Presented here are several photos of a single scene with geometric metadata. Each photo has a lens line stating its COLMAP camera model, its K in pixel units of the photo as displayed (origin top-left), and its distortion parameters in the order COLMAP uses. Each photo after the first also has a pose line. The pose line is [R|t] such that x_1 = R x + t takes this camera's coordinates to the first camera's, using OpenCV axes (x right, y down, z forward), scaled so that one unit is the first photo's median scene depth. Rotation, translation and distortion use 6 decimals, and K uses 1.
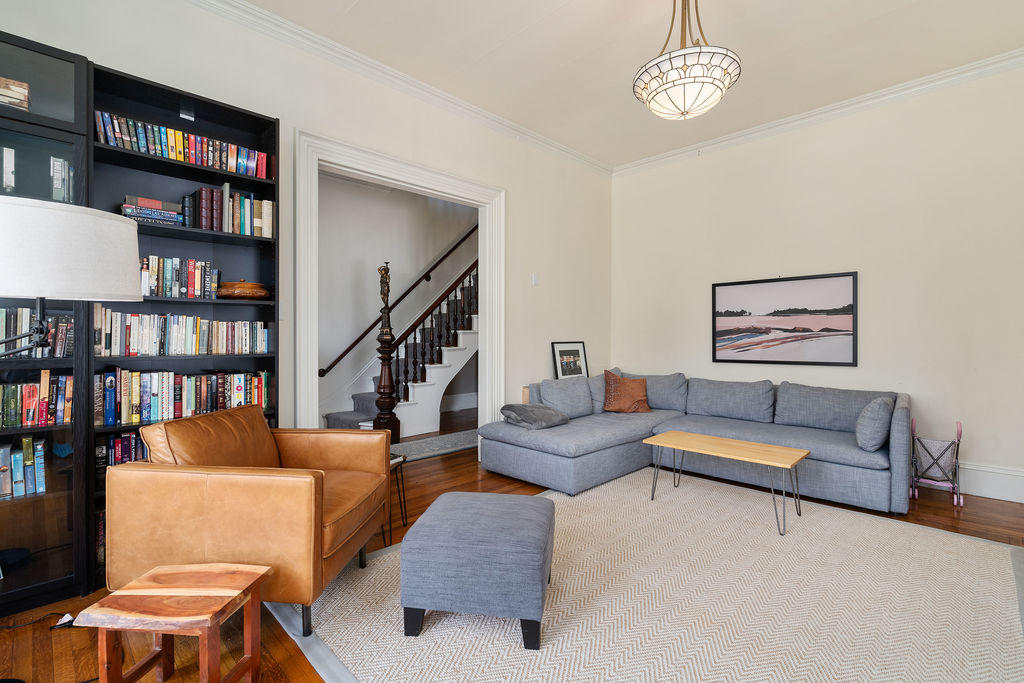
lens RADIAL K [[470.2, 0, 510.1], [0, 470.2, 338.4], [0, 0, 1]] dist [0.000082, 0.001295]
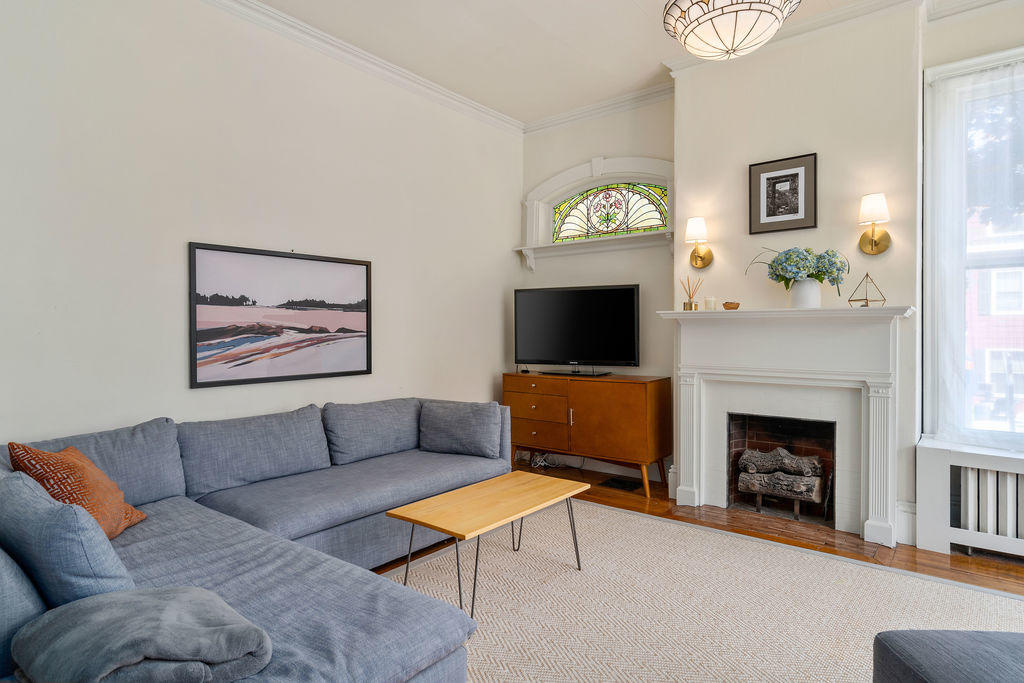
lens RADIAL K [[571.6, 0, 510.9], [0, 571.6, 338.9], [0, 0, 1]] dist [-0.003817, -0.000855]
pose [[-0.111900, -0.015732, 0.993595, -0.276311], [0.001875, 0.999870, 0.016042, -0.016873], [-0.993718, 0.003658, -0.111856, 0.764313]]
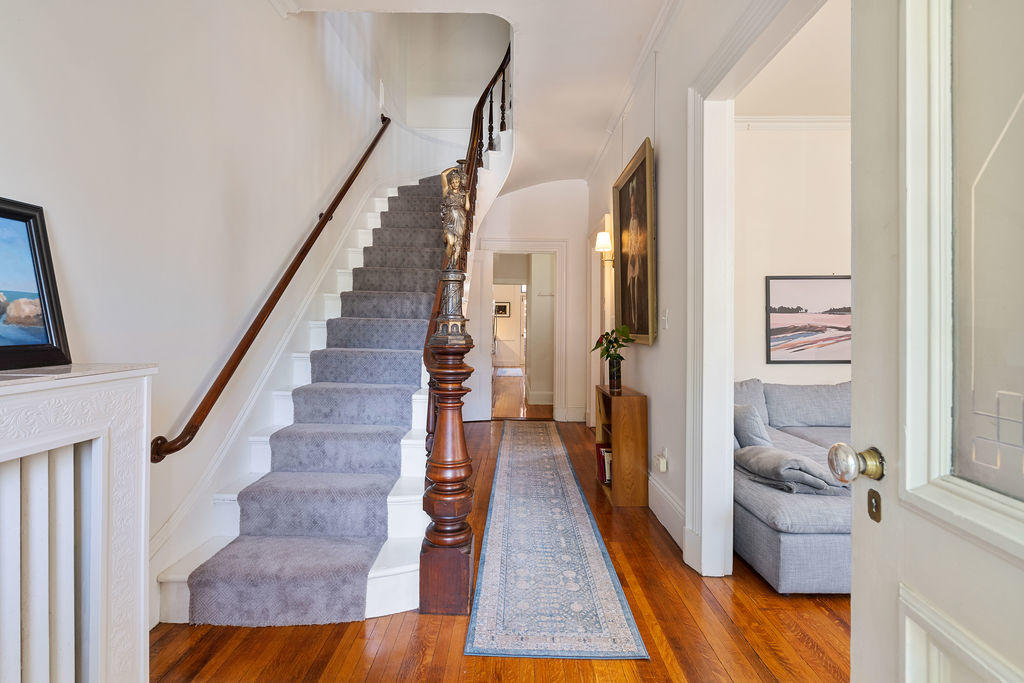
lens RADIAL K [[470.2, 0, 507.6], [0, 470.2, 320.4], [0, 0, 1]] dist [0.000082, 0.001295]
pose [[0.715422, 0.015587, 0.698519, -0.586694], [0.000331, 0.999743, -0.022648, -0.012411], [-0.698693, 0.016435, 0.715233, 0.758774]]
